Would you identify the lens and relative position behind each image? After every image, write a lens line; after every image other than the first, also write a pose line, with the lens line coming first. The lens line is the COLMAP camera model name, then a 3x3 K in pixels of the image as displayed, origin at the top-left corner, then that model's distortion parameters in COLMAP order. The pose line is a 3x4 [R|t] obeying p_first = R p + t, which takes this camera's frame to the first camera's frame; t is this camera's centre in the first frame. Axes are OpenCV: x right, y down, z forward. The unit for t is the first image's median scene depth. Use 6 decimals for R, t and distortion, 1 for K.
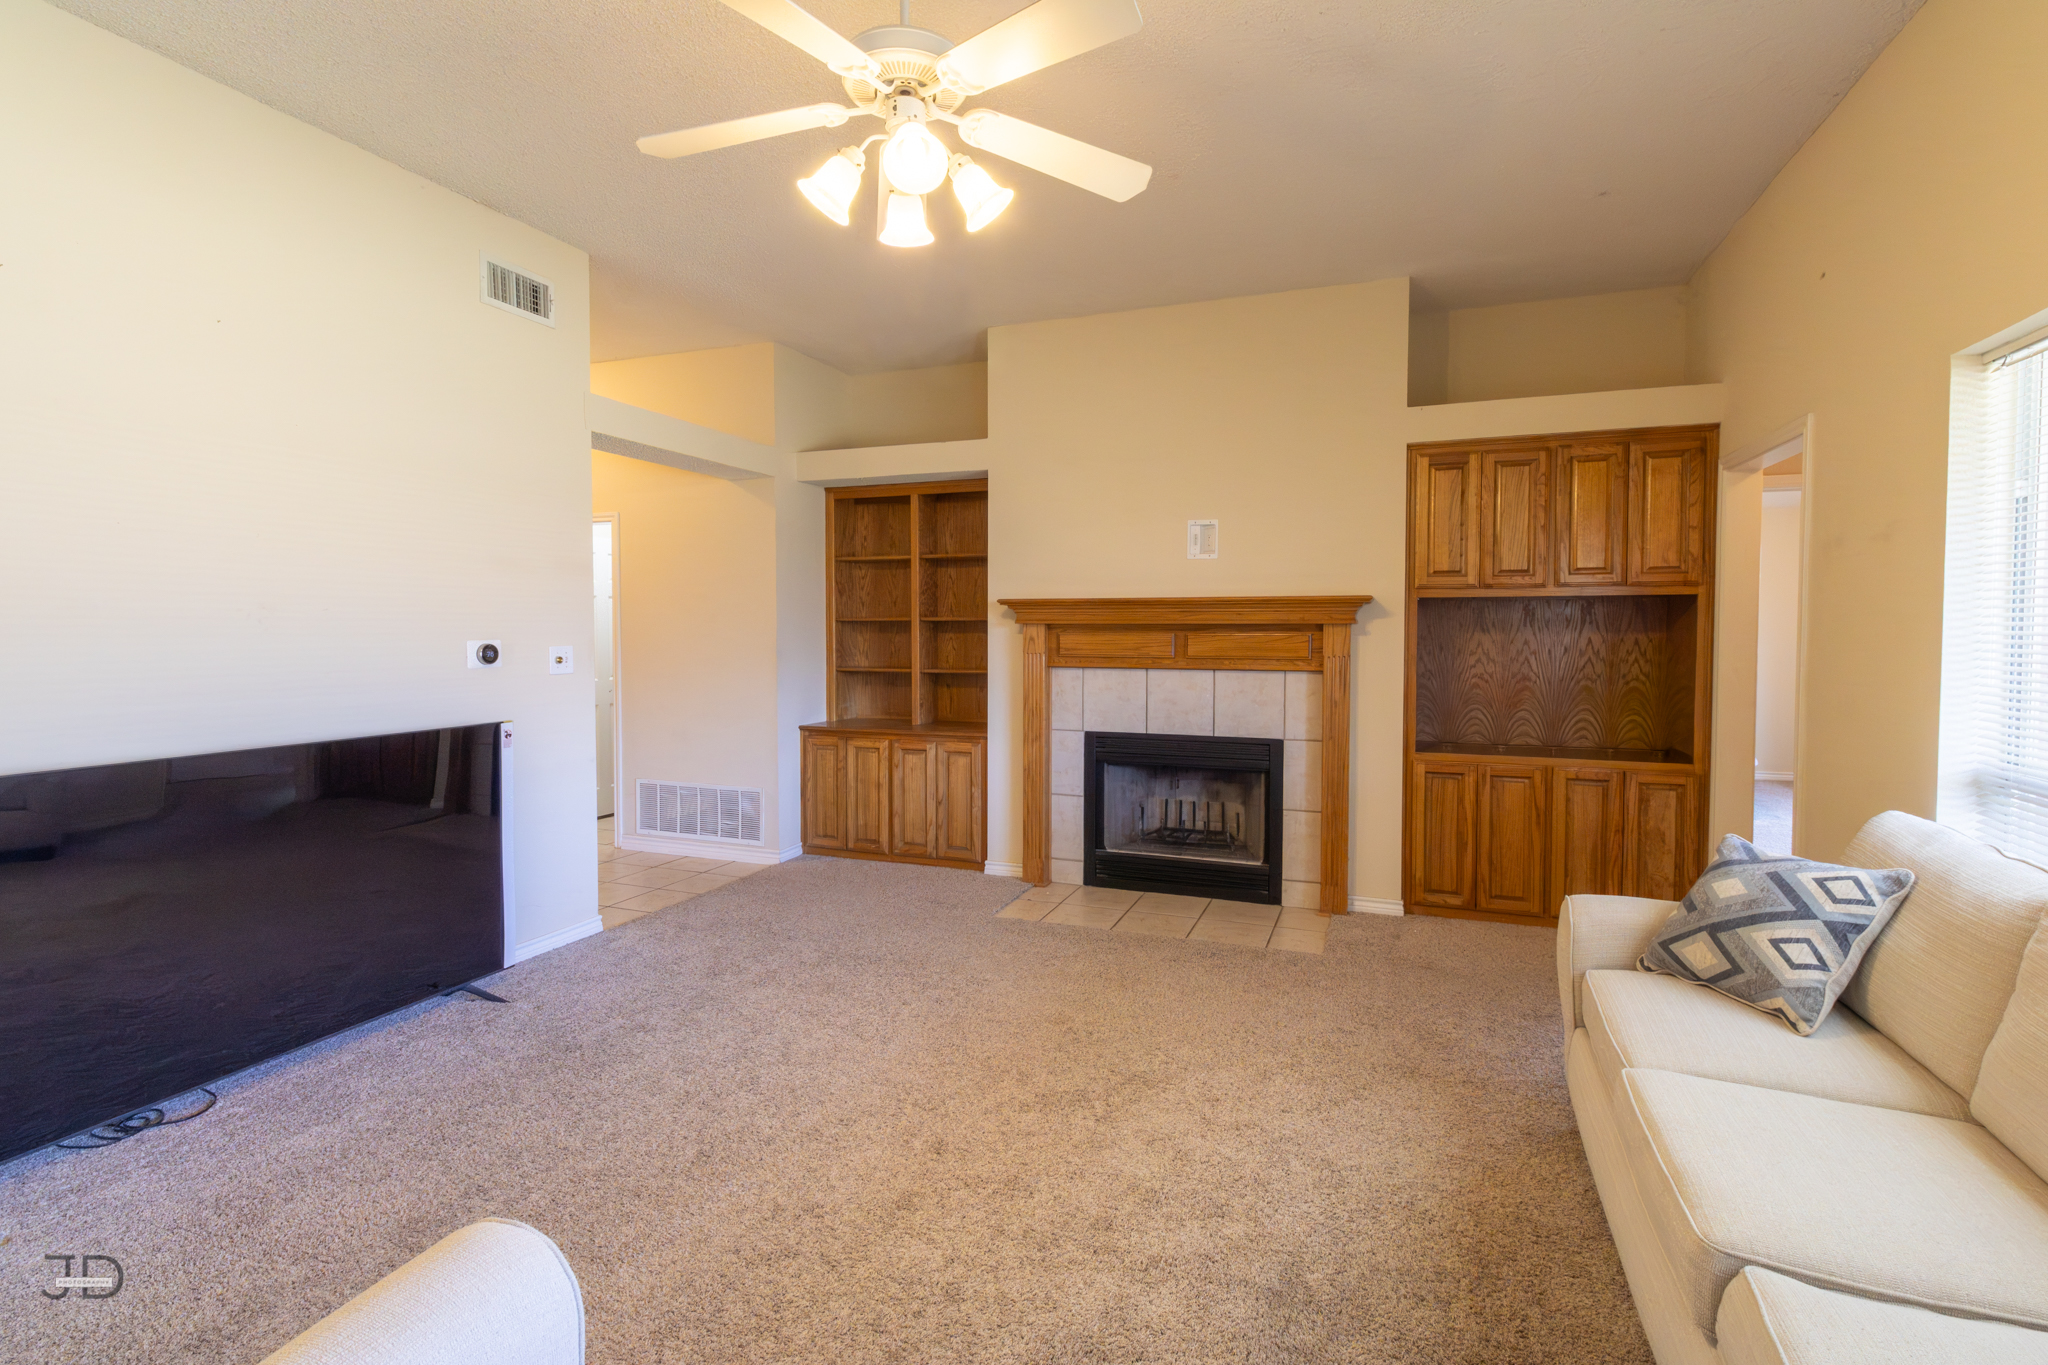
lens RADIAL K [[959.9, 0, 1055.4], [0, 959.9, 661.5], [0, 0, 1]] dist [-0.002309, 0.000060]
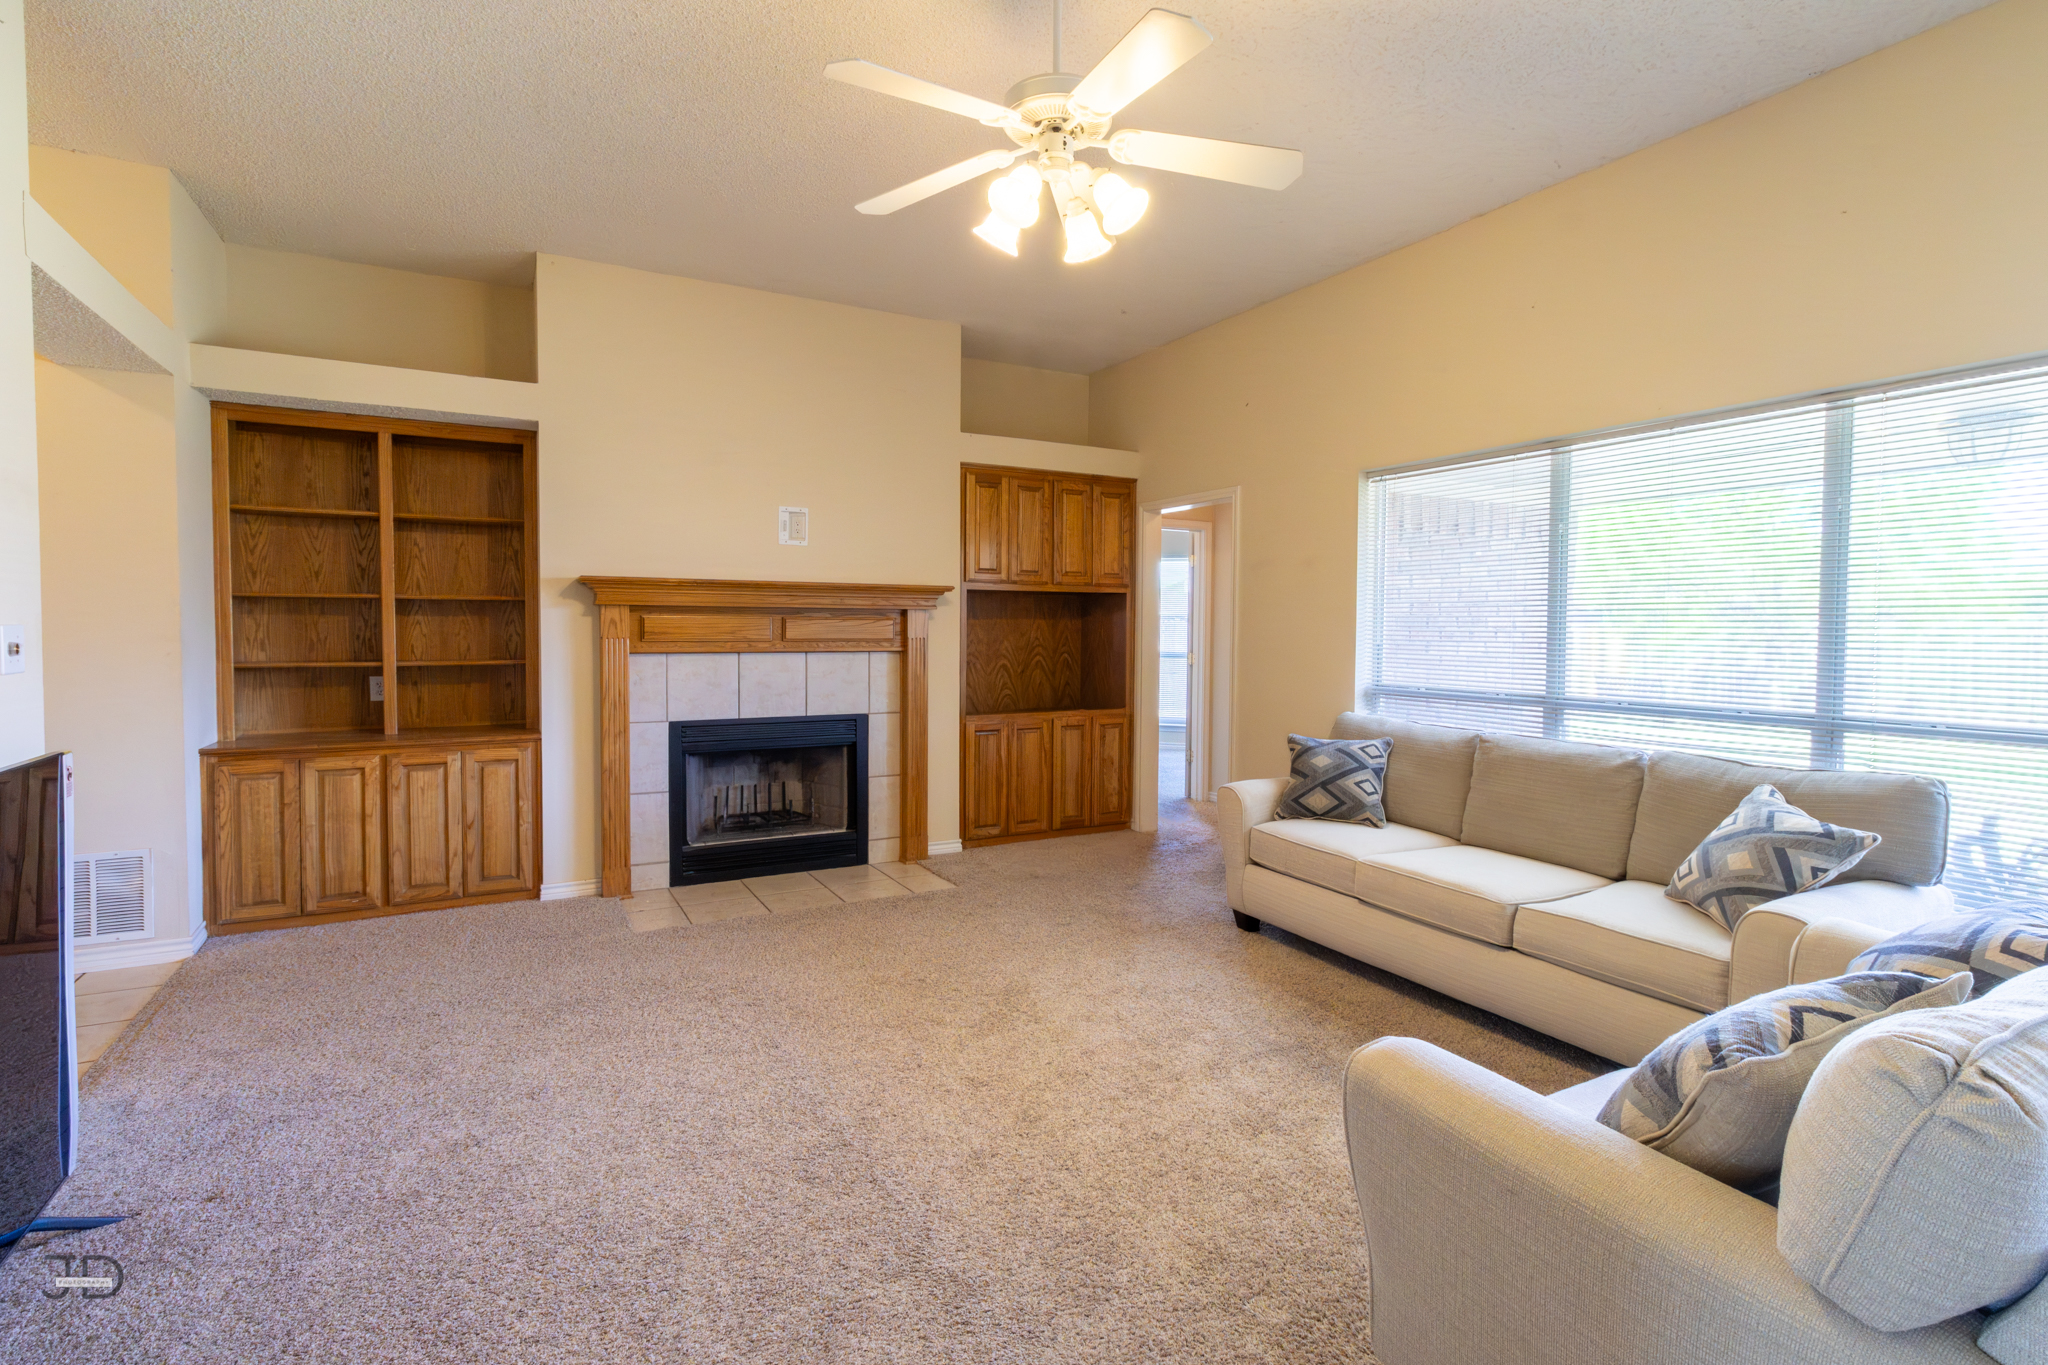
lens RADIAL K [[959.9, 0, 1055.4], [0, 959.9, 661.5], [0, 0, 1]] dist [-0.002309, 0.000060]
pose [[0.639276, -0.025145, 0.768566, -0.460936], [0.021559, 0.999658, 0.014773, 0.009185], [-0.768675, 0.007125, 0.639600, 0.122814]]
